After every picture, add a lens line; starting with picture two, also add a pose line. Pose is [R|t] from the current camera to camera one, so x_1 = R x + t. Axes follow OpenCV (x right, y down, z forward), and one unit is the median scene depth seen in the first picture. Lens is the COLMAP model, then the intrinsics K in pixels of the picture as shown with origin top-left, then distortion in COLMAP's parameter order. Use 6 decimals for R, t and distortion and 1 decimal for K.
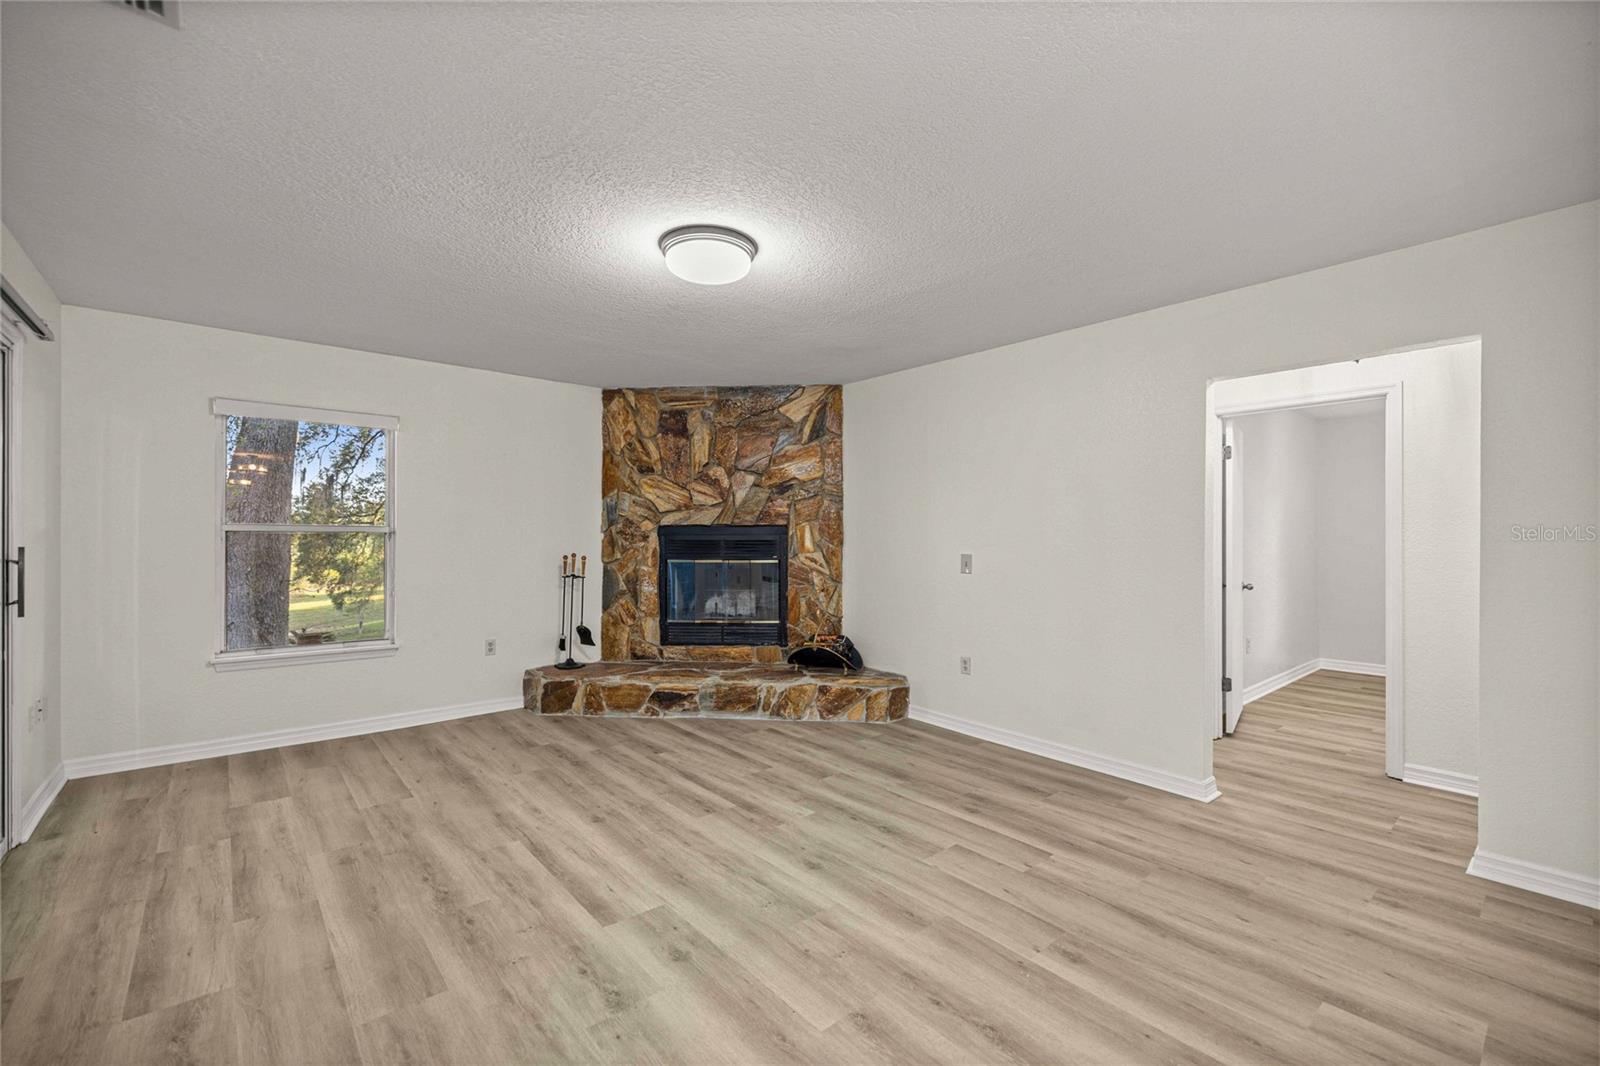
lens RADIAL K [[673.7, 0, 795.9], [0, 673.7, 539.0], [0, 0, 1]] dist [-0.000195, -0.000053]
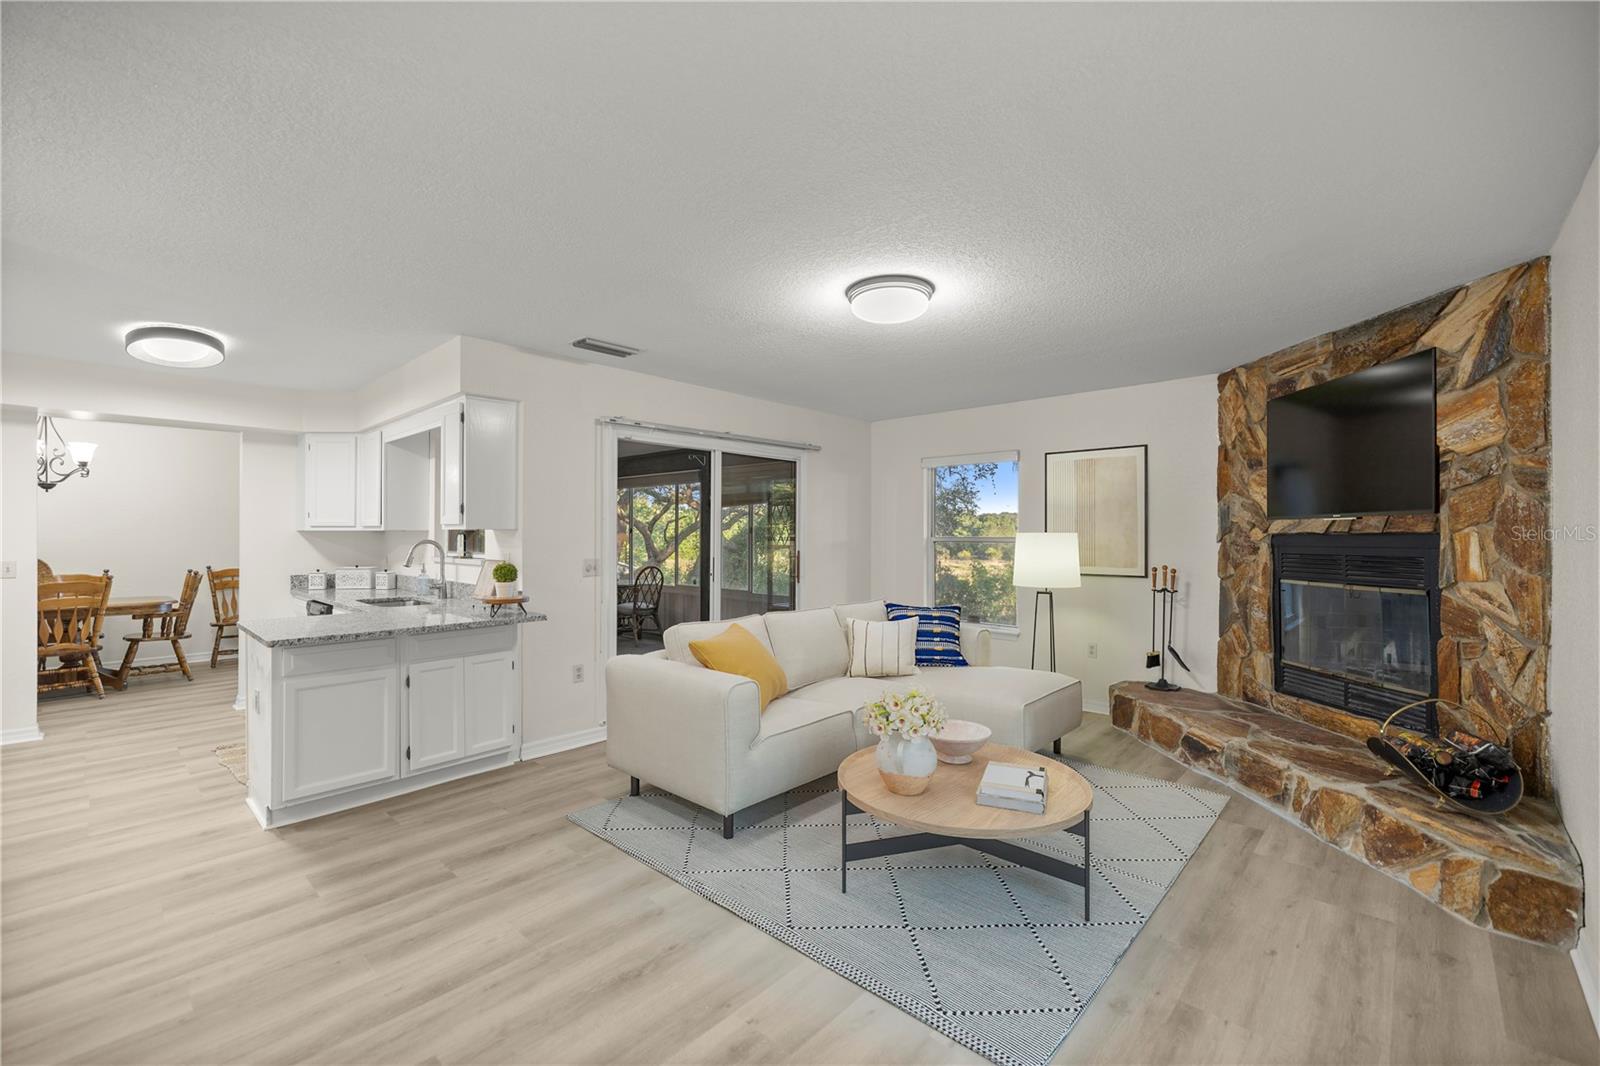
lens RADIAL K [[672.4, 0, 800.0], [0, 672.4, 533.0], [0, 0, 1]] dist [0.000586, -0.000158]
pose [[0.120163, -0.007639, -0.992725, 0.501175], [-0.001960, 0.999967, -0.007932, -0.014232], [0.992752, 0.002899, 0.120144, 0.379103]]
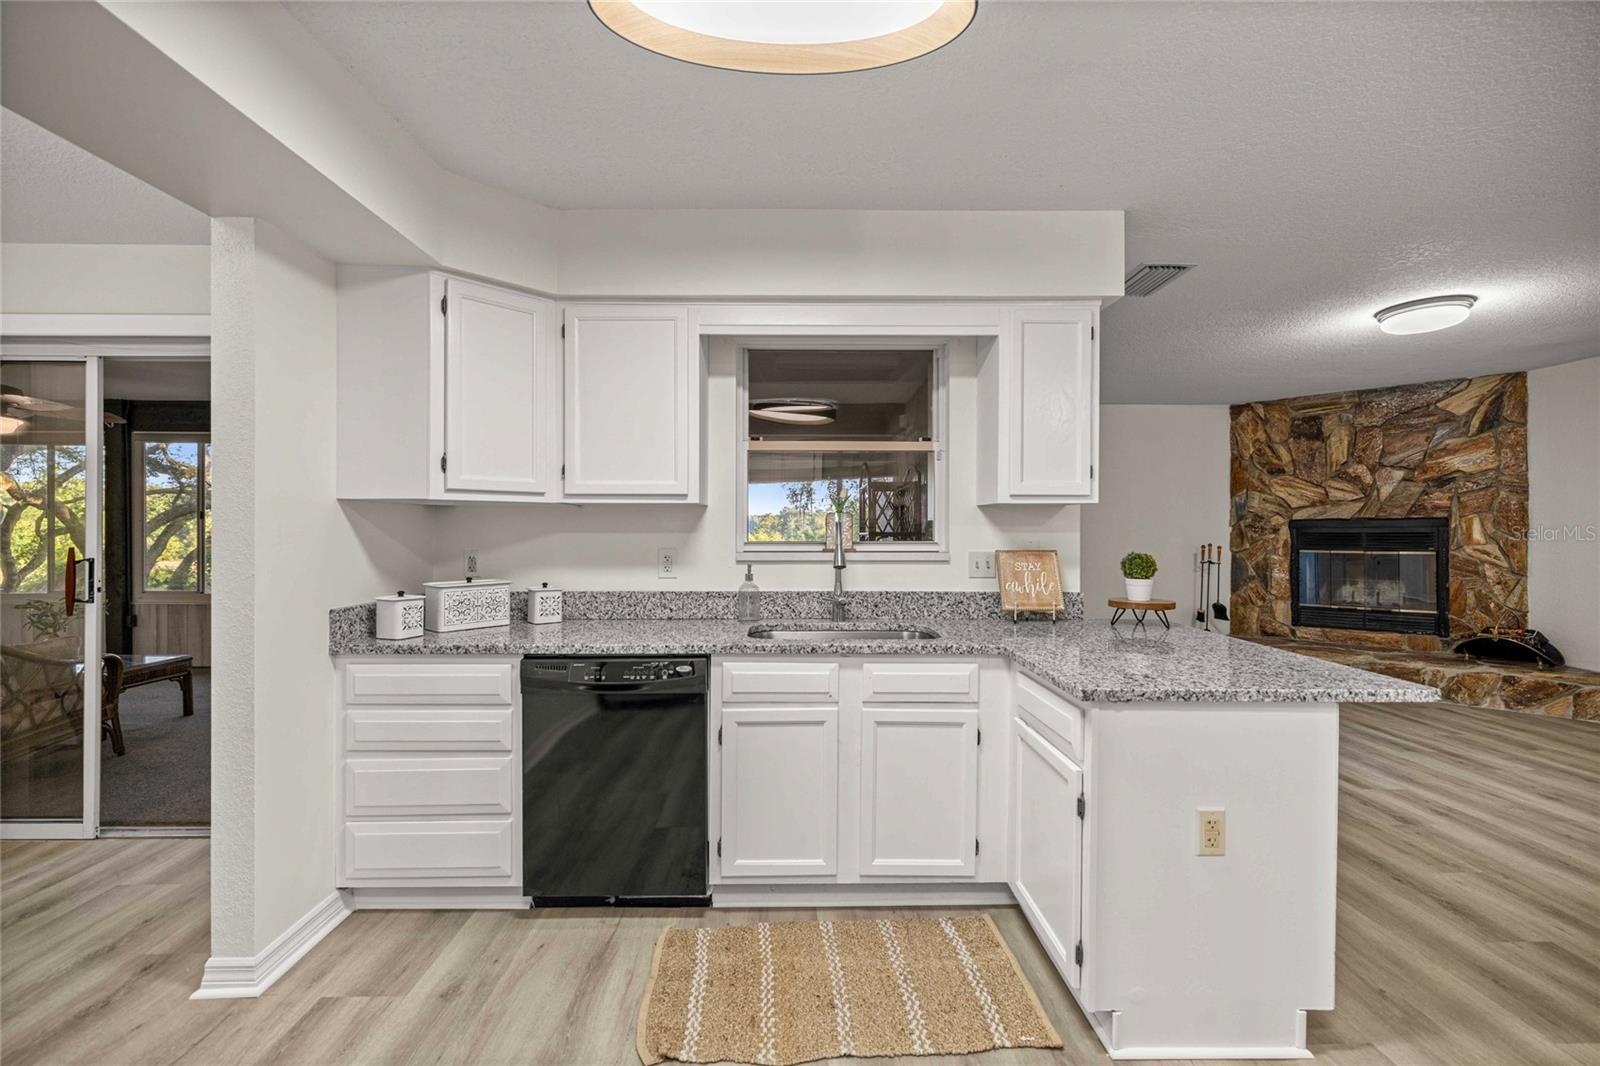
lens RADIAL K [[672.4, 0, 800.0], [0, 672.4, 533.0], [0, 0, 1]] dist [0.000586, -0.000158]
pose [[0.774190, -0.002509, -0.632948, -0.127440], [0.003437, 0.999994, 0.000241, -0.000885], [0.632944, -0.002362, 0.774194, -0.402821]]
